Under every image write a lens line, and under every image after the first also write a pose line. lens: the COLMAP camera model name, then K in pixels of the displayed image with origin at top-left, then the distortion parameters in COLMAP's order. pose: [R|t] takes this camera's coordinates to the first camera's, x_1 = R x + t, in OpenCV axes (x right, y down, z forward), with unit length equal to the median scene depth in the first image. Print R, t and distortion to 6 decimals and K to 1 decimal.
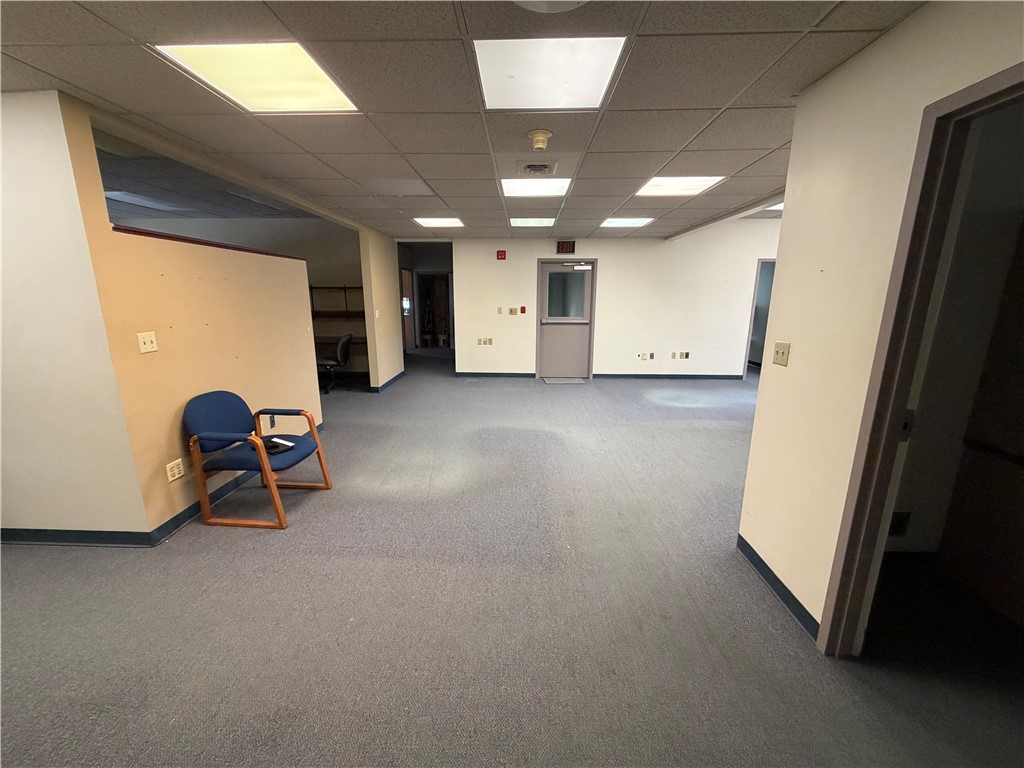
lens RADIAL K [[409.5, 0, 508.8], [0, 409.5, 385.7], [0, 0, 1]] dist [0.001708, 0.000335]
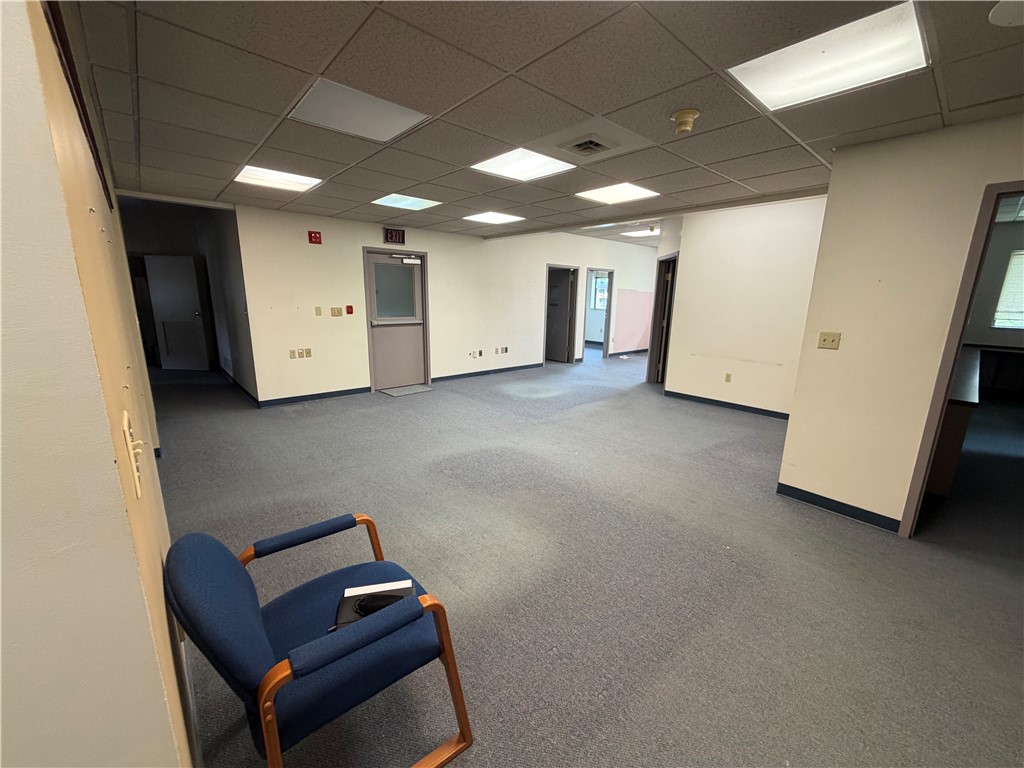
lens RADIAL K [[409.5, 0, 510.7], [0, 409.5, 385.3], [0, 0, 1]] dist [0.001708, 0.000335]
pose [[0.722321, -0.139811, 0.677278, -0.299001], [0.135524, 0.988979, 0.059618, -0.045021], [-0.678149, 0.048723, 0.733308, 0.211857]]
